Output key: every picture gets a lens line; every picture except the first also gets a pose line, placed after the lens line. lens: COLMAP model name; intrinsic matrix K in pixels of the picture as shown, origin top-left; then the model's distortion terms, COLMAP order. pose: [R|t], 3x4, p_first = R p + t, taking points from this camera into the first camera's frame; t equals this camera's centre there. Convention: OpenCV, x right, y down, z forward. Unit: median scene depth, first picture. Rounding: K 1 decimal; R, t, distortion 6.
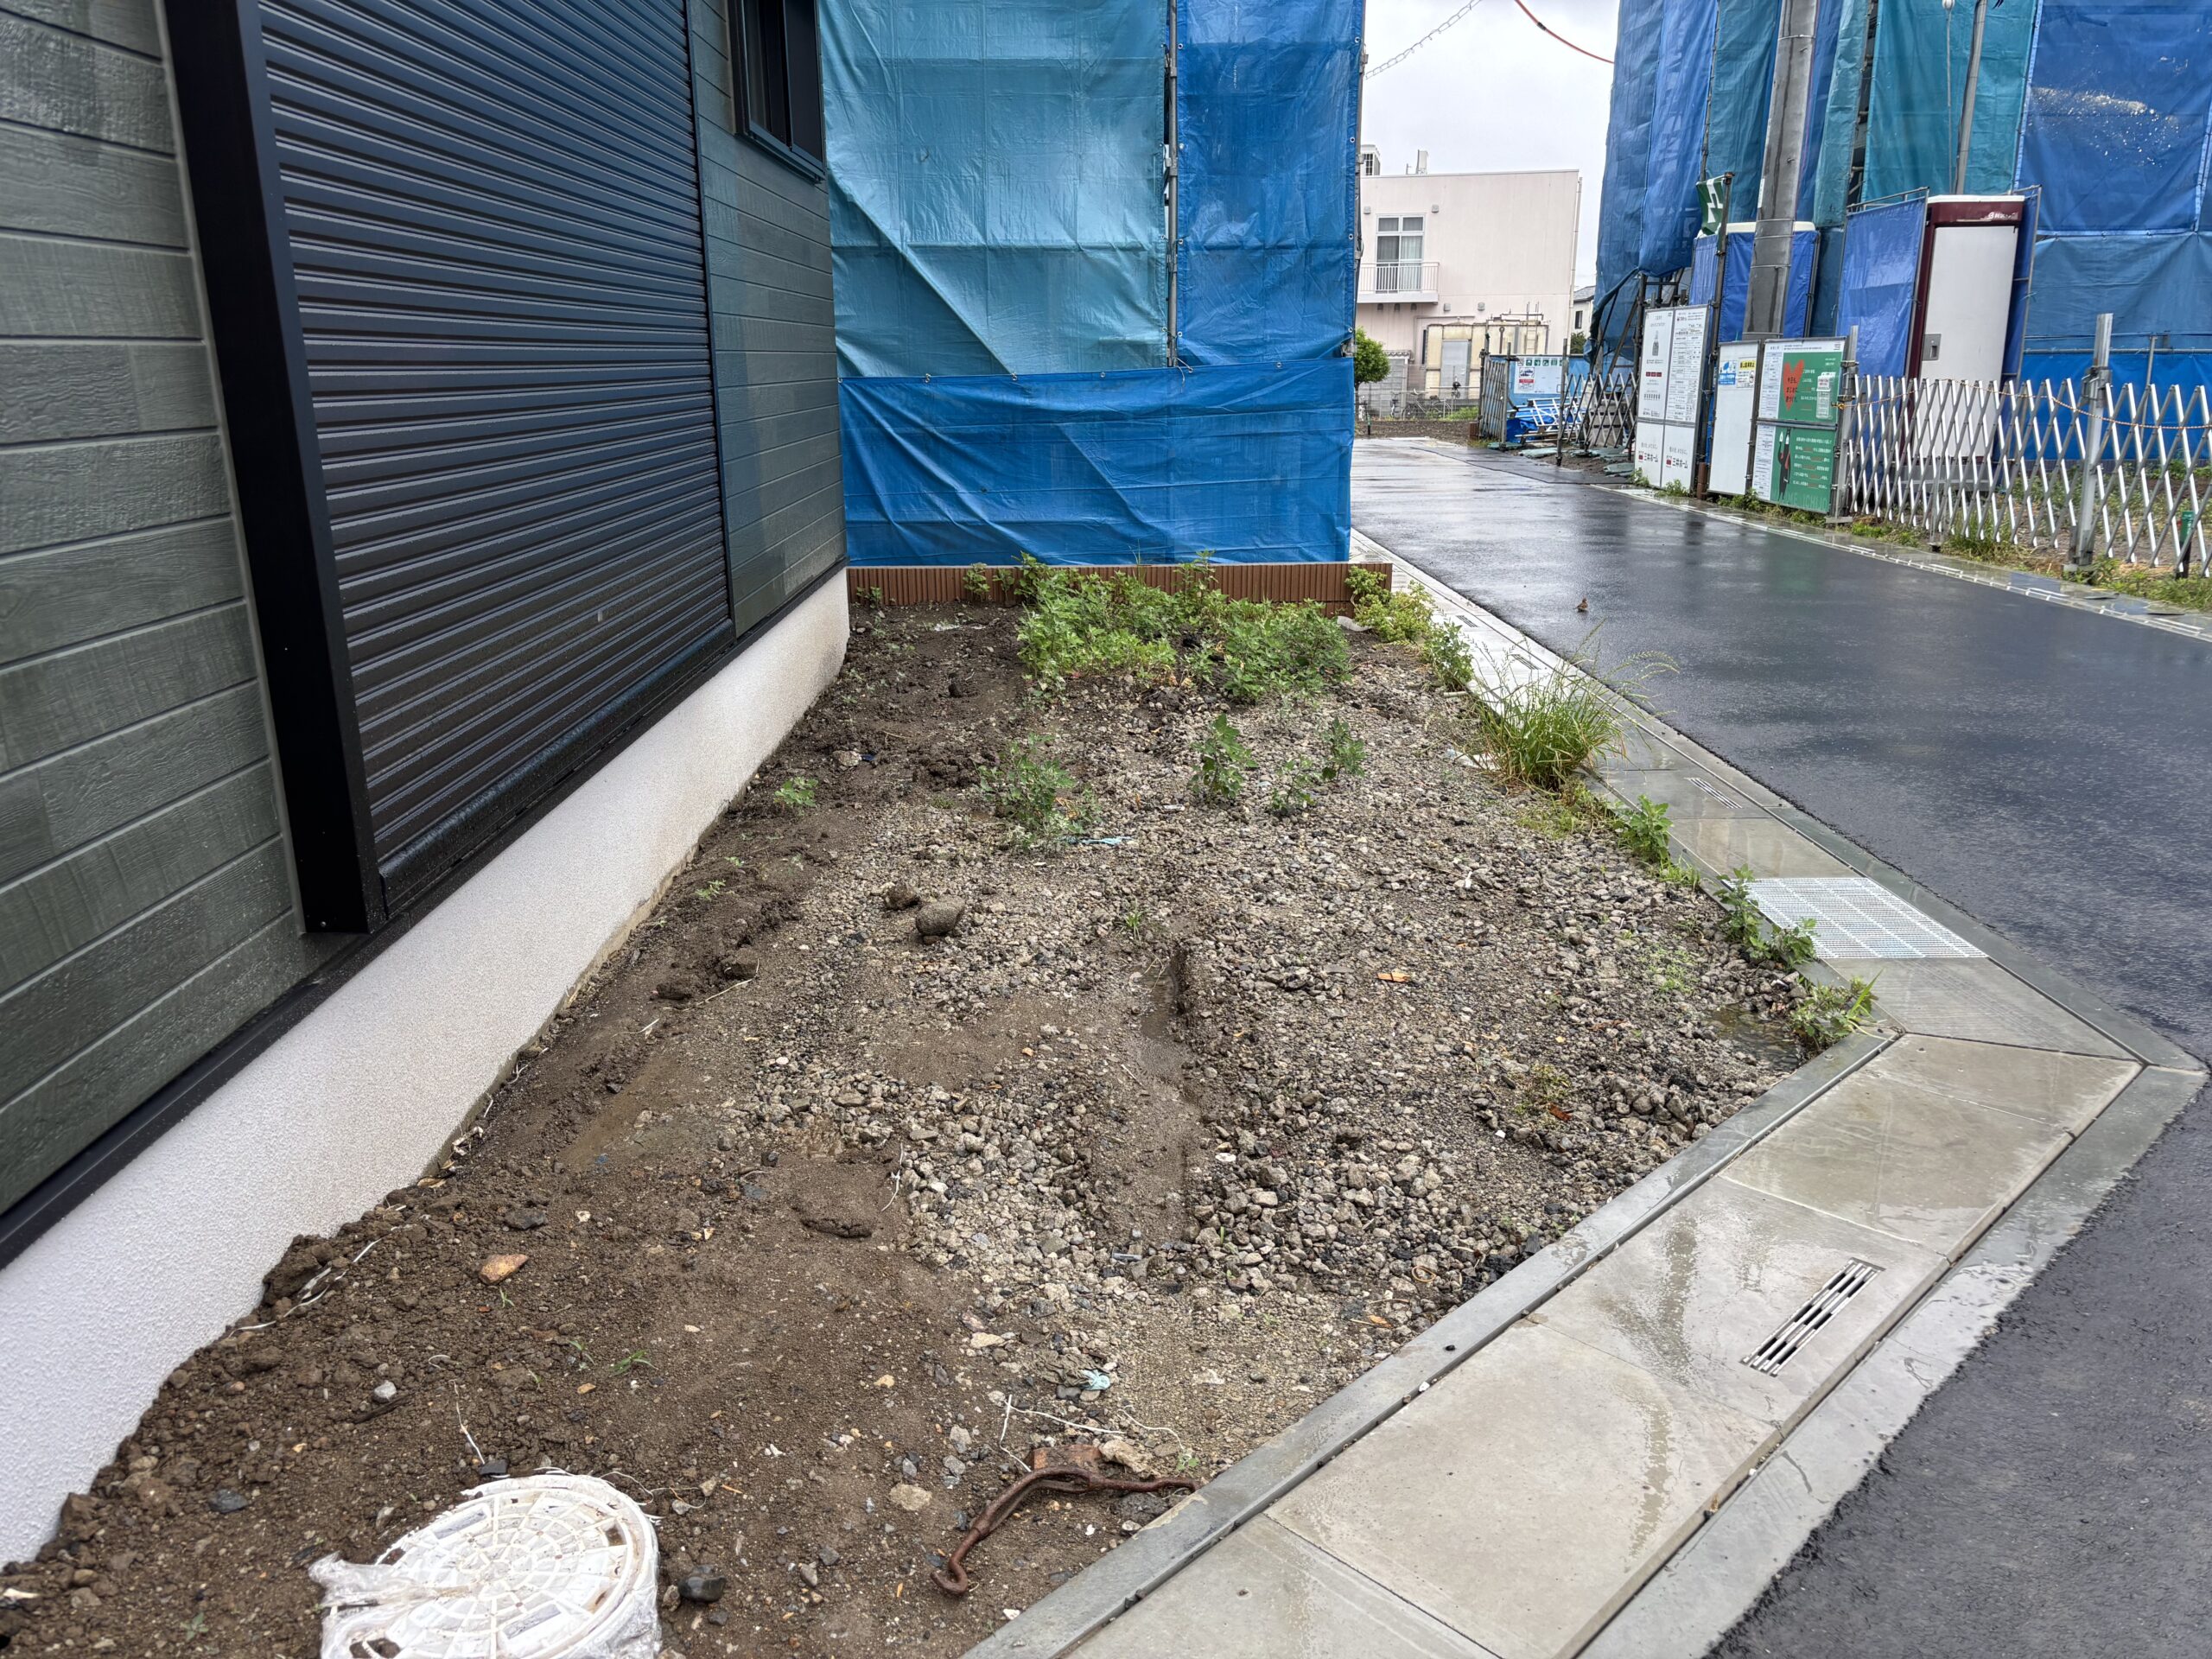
lens RADIAL K [[1691.2, 0, 1104.5], [0, 1691.2, 833.0], [0, 0, 1]] dist [0.058857, -0.066156]
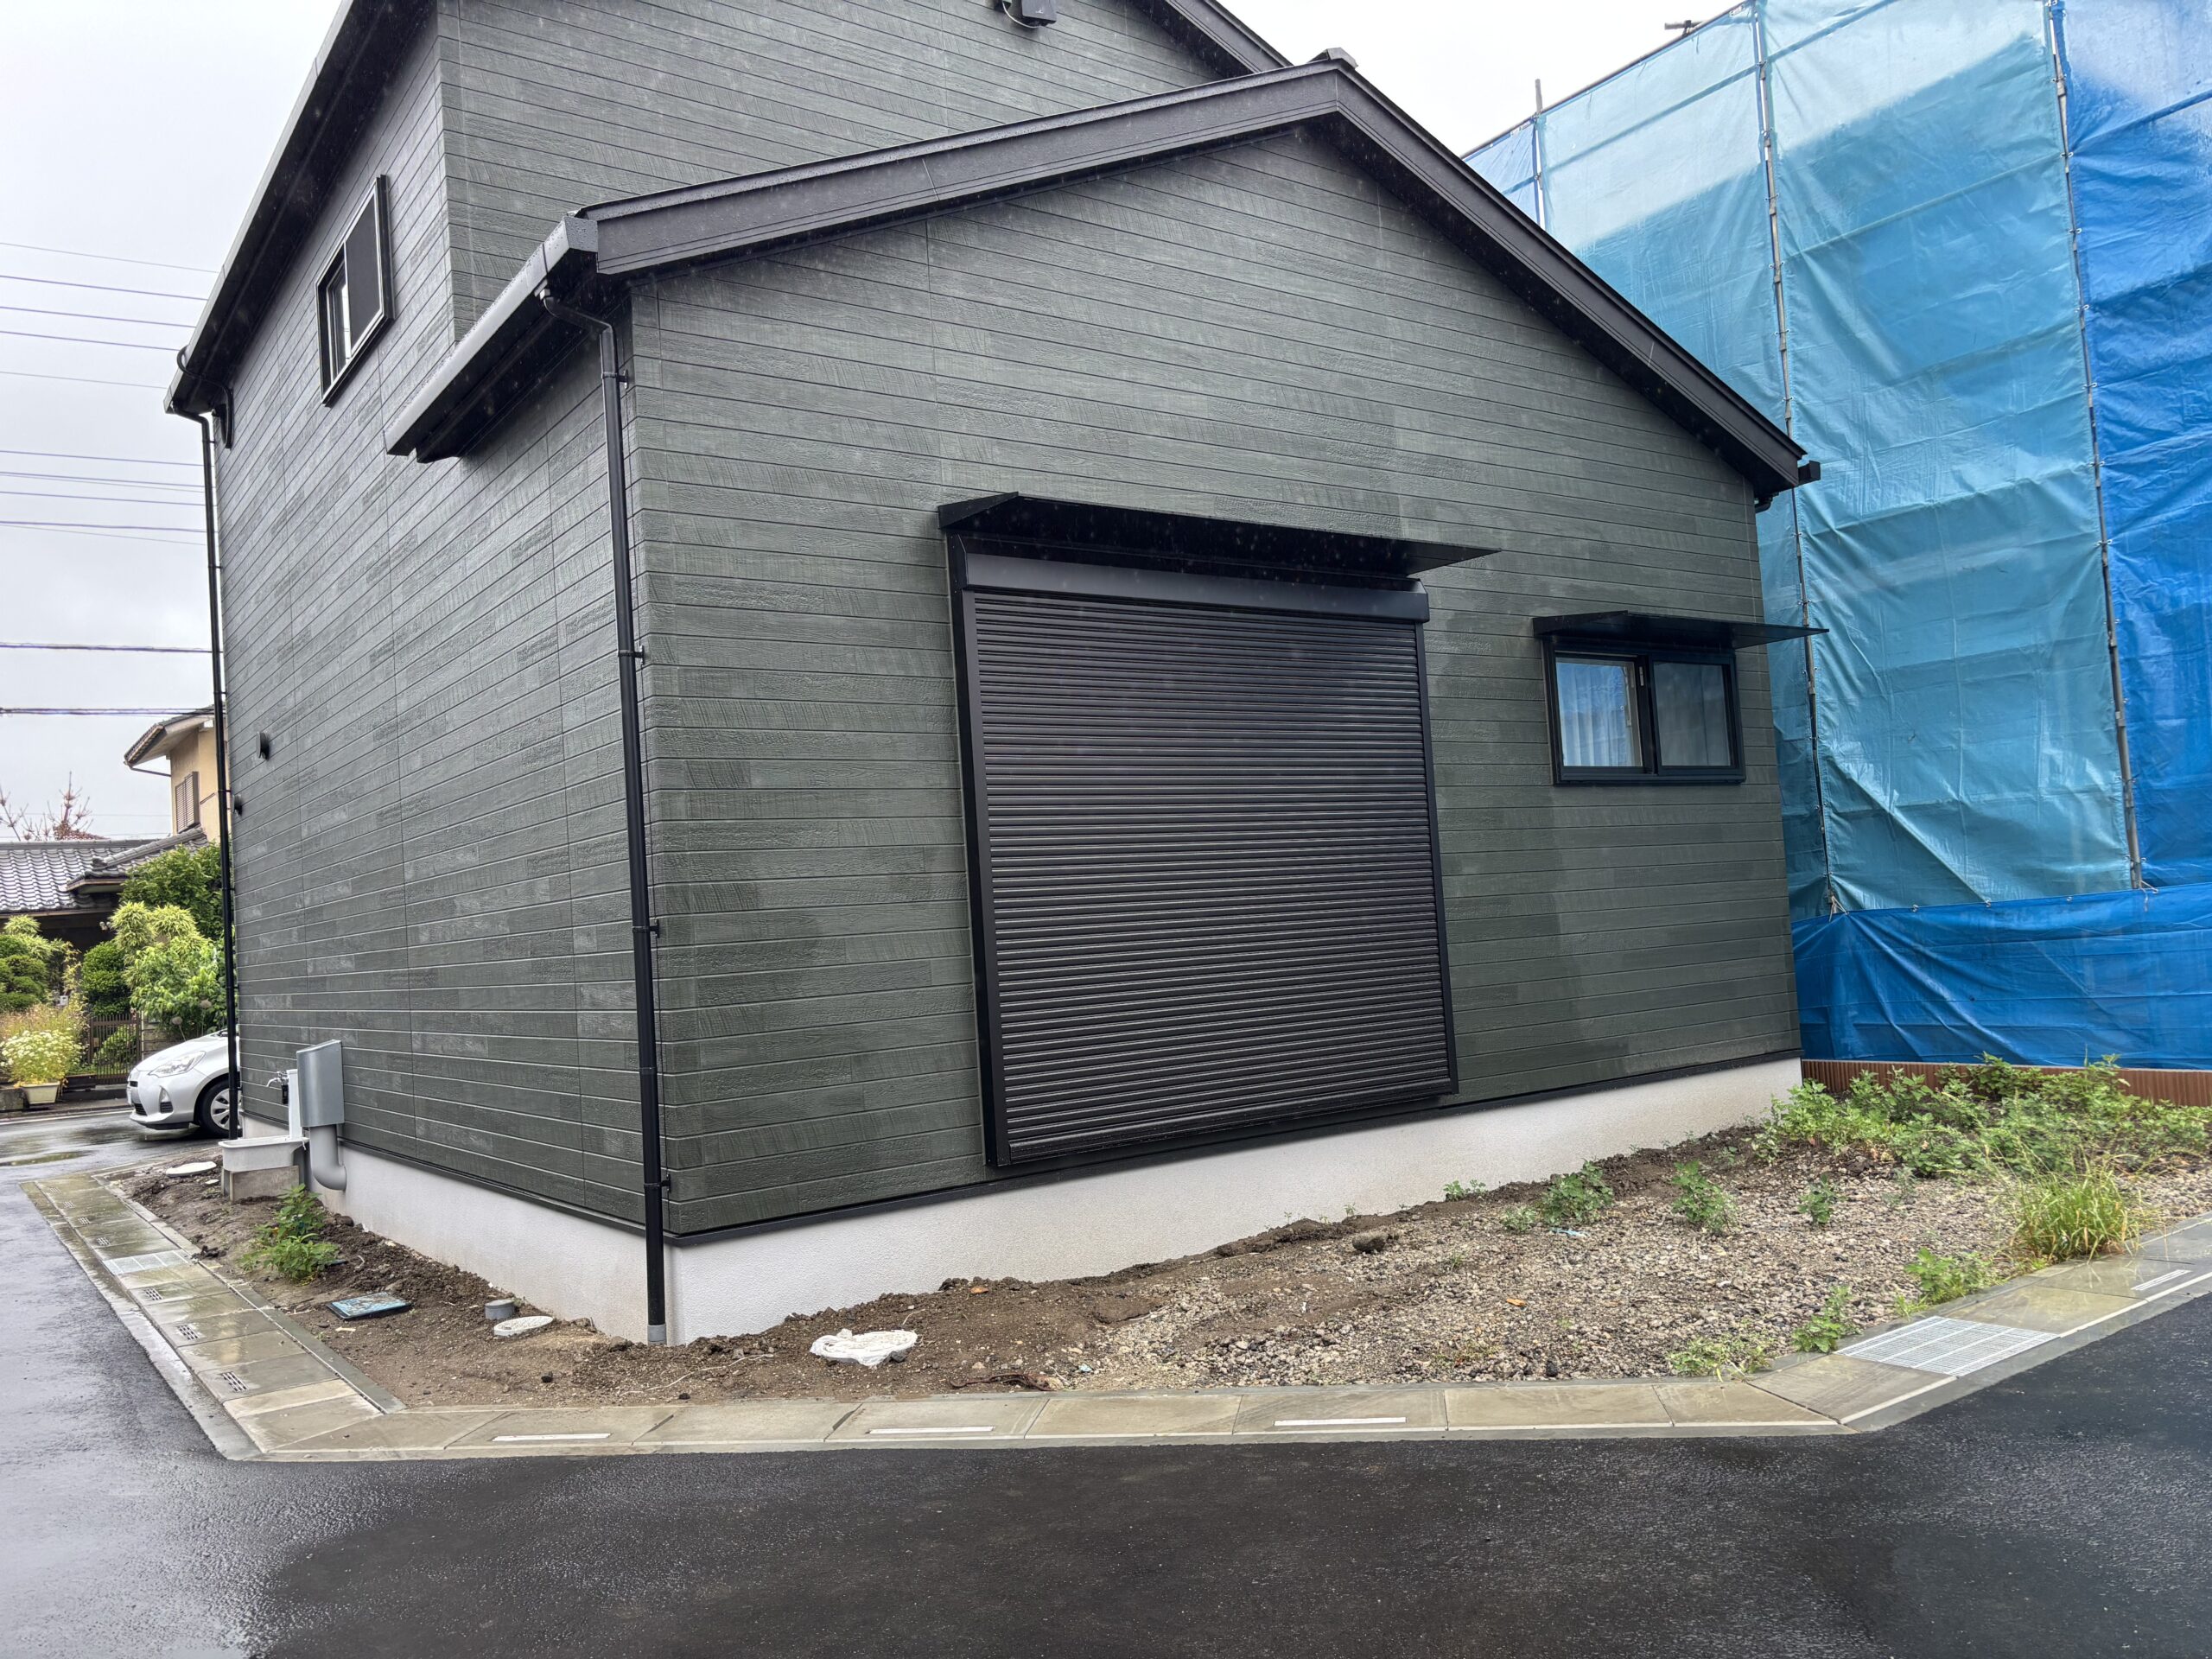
lens RADIAL K [[1691.2, 0, 1111.8], [0, 1691.2, 835.4], [0, 0, 1]] dist [0.058857, -0.066156]
pose [[0.577755, -0.075361, -0.812724, 0.559992], [-0.160882, 0.965679, -0.203913, 0.021069], [0.800198, 0.248564, 0.545801, -0.130860]]
